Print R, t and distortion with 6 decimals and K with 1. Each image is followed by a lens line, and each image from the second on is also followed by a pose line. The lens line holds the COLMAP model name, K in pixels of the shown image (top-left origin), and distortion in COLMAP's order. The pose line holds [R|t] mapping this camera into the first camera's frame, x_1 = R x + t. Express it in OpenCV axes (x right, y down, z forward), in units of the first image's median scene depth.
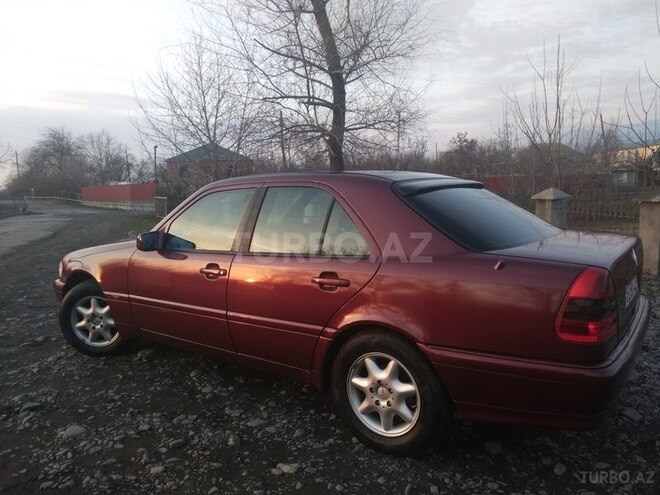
lens RADIAL K [[511.3, 0, 330.0], [0, 511.3, 247.5], [0, 0, 1]] dist [0.111700, -0.169474]
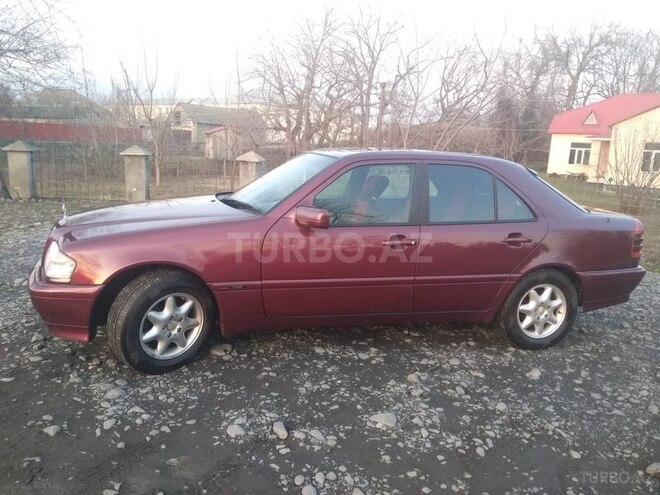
lens RADIAL K [[511.3, 0, 330.0], [0, 511.3, 247.5], [0, 0, 1]] dist [0.111700, -0.169474]
pose [[0.608174, -0.100132, 0.787463, -1.092281], [0.025043, 0.993939, 0.107046, -0.057654], [-0.793409, -0.045383, 0.606995, 0.440724]]
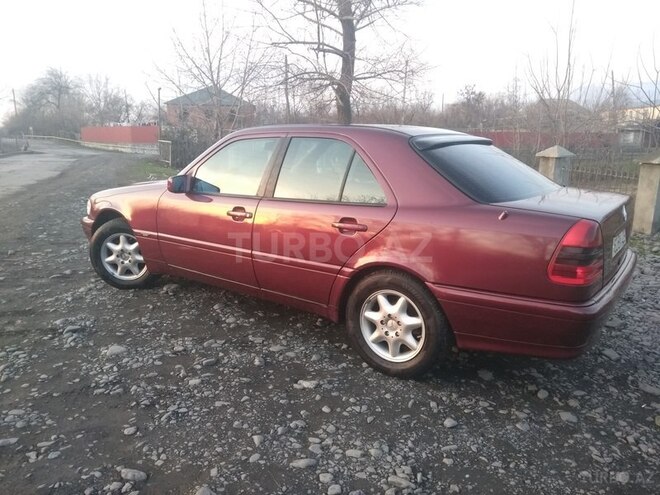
lens RADIAL K [[511.3, 0, 330.0], [0, 511.3, 247.5], [0, 0, 1]] dist [0.111700, -0.169474]
pose [[0.999354, 0.035740, 0.003717, -0.034142], [-0.035931, 0.994843, 0.094844, 0.006705], [-0.000309, -0.094916, 0.995485, -0.087028]]
